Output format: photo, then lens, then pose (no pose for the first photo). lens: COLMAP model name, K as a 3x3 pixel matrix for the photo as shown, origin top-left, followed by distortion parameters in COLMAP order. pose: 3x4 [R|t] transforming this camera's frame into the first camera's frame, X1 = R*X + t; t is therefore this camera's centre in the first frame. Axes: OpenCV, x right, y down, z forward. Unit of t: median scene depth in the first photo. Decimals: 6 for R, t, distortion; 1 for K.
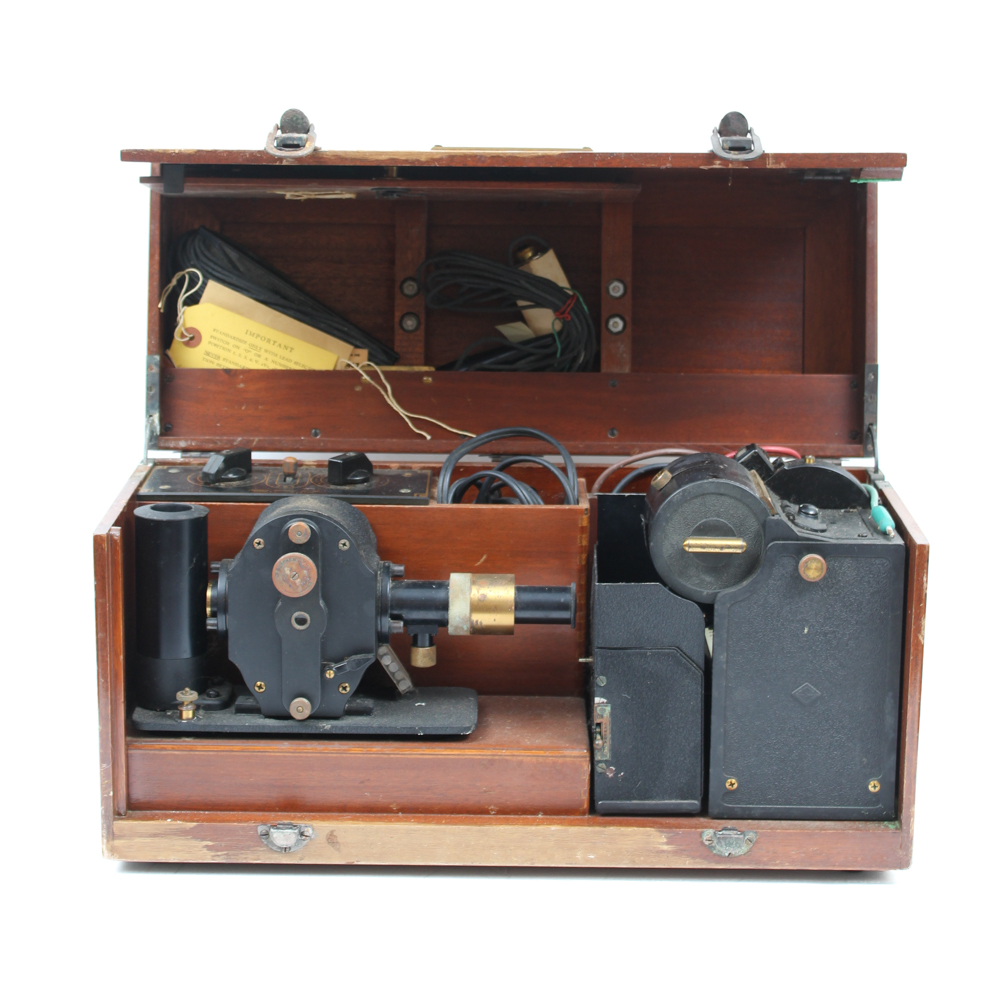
lens RADIAL K [[2445.2, 0, 510.4], [0, 2445.2, 371.7], [0, 0, 1]] dist [-0.061462, 0.000000]
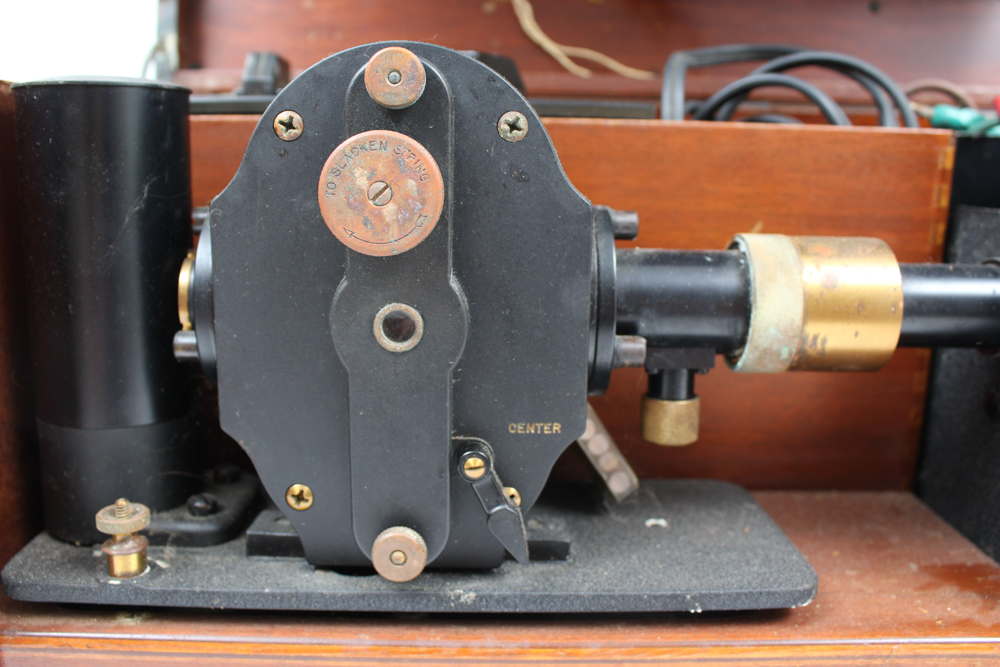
lens RADIAL K [[909.0, 0, 497.1], [0, 909.0, 340.0], [0, 0, 1]] dist [-0.119605, 0.000000]
pose [[0.999867, -0.001334, 0.016280, -0.072148], [0.000921, 0.999677, 0.025392, 0.099208], [-0.016308, -0.025374, 0.999545, 0.850660]]
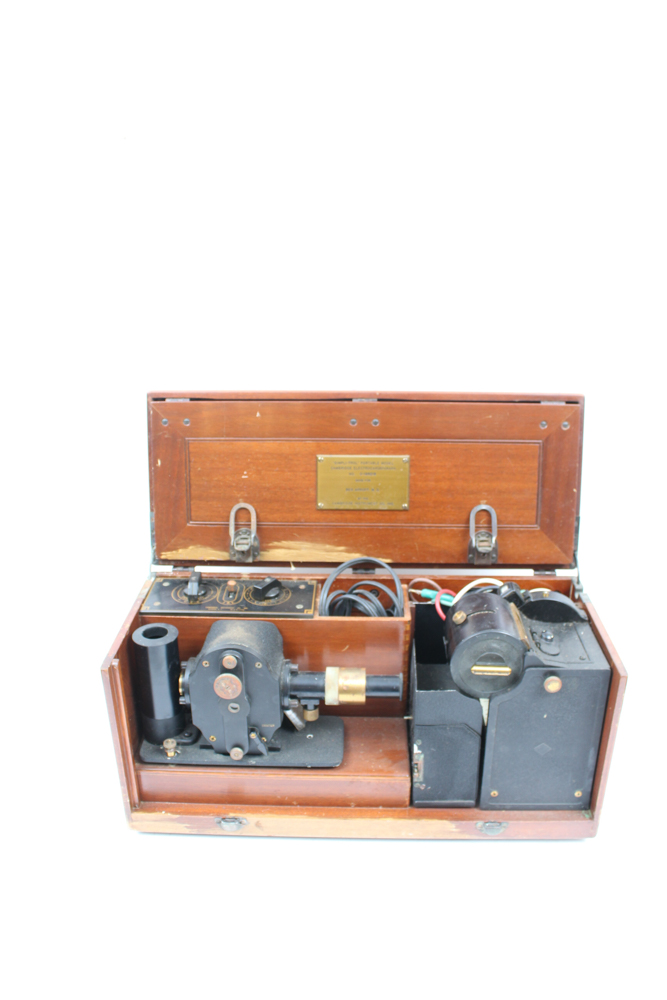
lens RADIAL K [[816.3, 0, 341.0], [0, 816.3, 510.0], [0, 0, 1]] dist [-0.138667, 0.000076]
pose [[0.999508, -0.003648, -0.031154, 0.002863], [0.009996, 0.978477, 0.206111, -0.136323], [0.029731, -0.206321, 0.978032, 0.497308]]
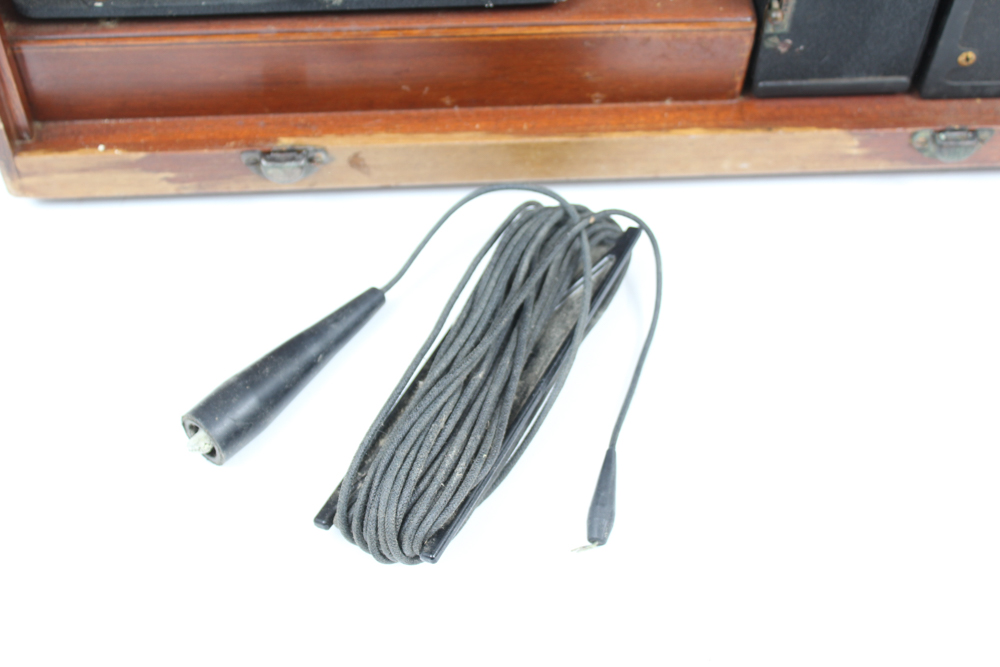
lens RADIAL K [[1516.6, 0, 483.6], [0, 1516.6, 341.8], [0, 0, 1]] dist [-0.023183, 0.000000]
pose [[0.997944, -0.045930, 0.044700, -0.058944], [0.002200, 0.721585, 0.692322, -0.055139], [-0.064054, -0.690801, 0.720203, 0.664067]]
